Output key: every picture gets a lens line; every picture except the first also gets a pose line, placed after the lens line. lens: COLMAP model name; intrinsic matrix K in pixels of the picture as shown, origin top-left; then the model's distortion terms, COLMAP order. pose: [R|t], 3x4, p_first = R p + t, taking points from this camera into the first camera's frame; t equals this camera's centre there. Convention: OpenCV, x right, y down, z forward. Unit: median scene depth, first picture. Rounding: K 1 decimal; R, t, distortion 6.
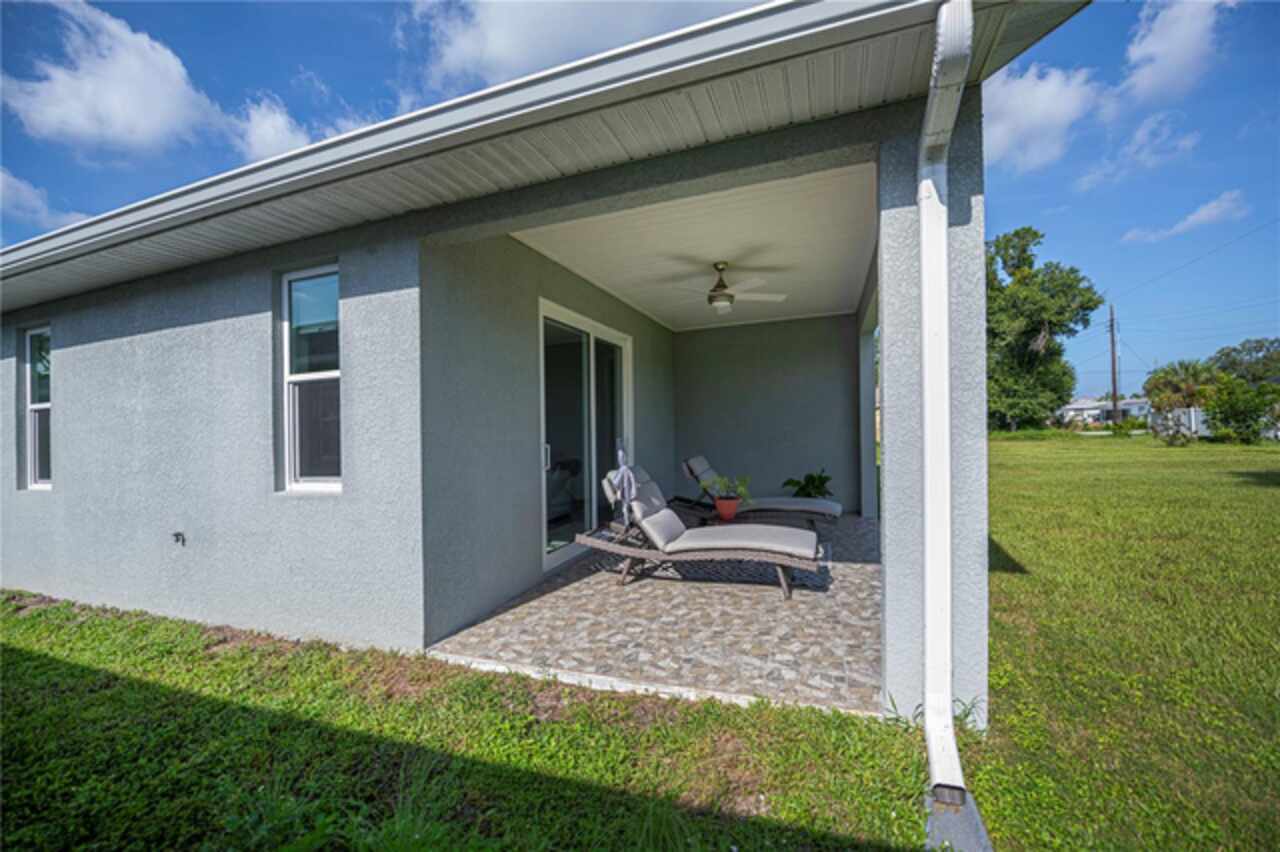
lens RADIAL K [[508.0, 0, 640.9], [0, 508.0, 437.5], [0, 0, 1]] dist [-0.001252, -0.000142]
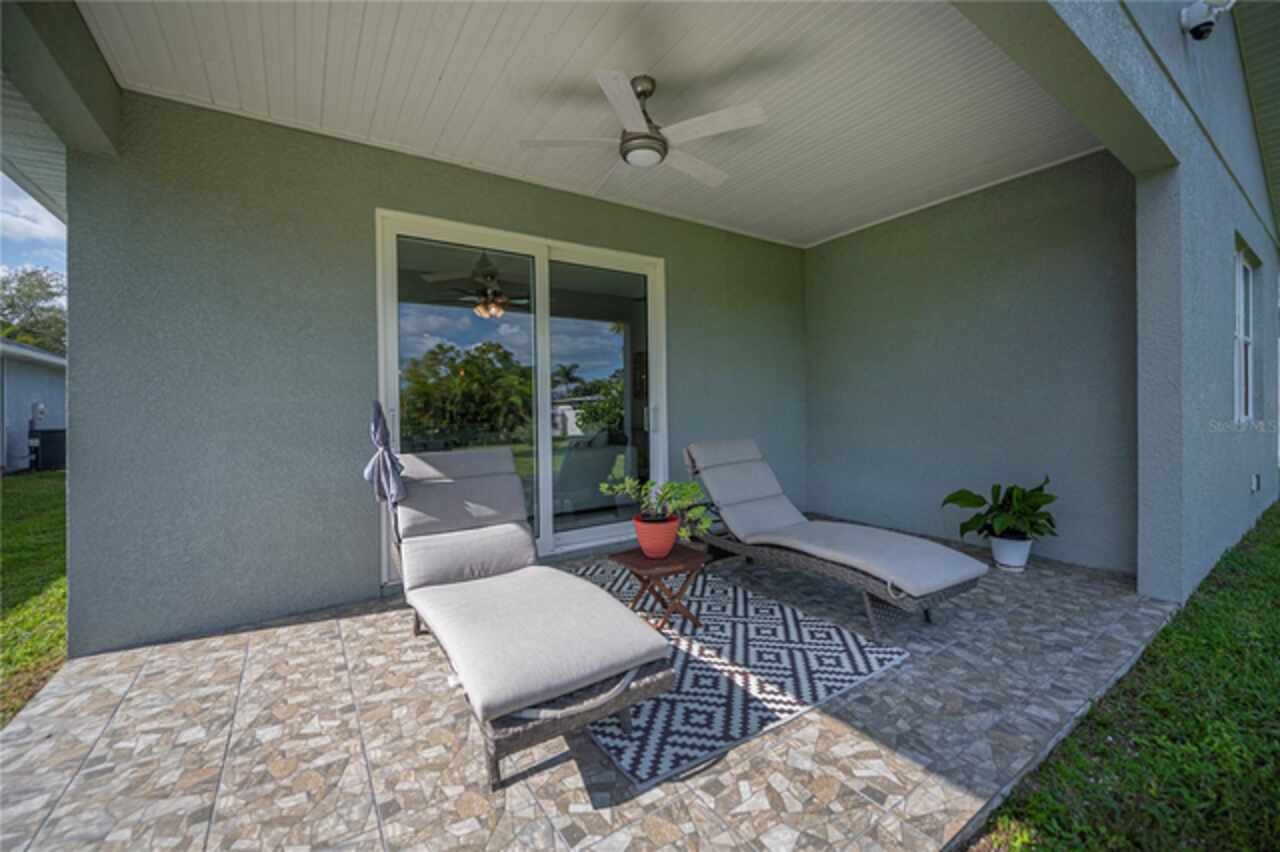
lens RADIAL K [[513.2, 0, 636.8], [0, 513.2, 407.8], [0, 0, 1]] dist [-0.008955, -0.000721]
pose [[0.806704, 0.010090, -0.590870, 0.590478], [-0.015117, 0.999879, -0.003565, 0.009187], [0.590763, 0.011808, 0.806759, 0.689669]]
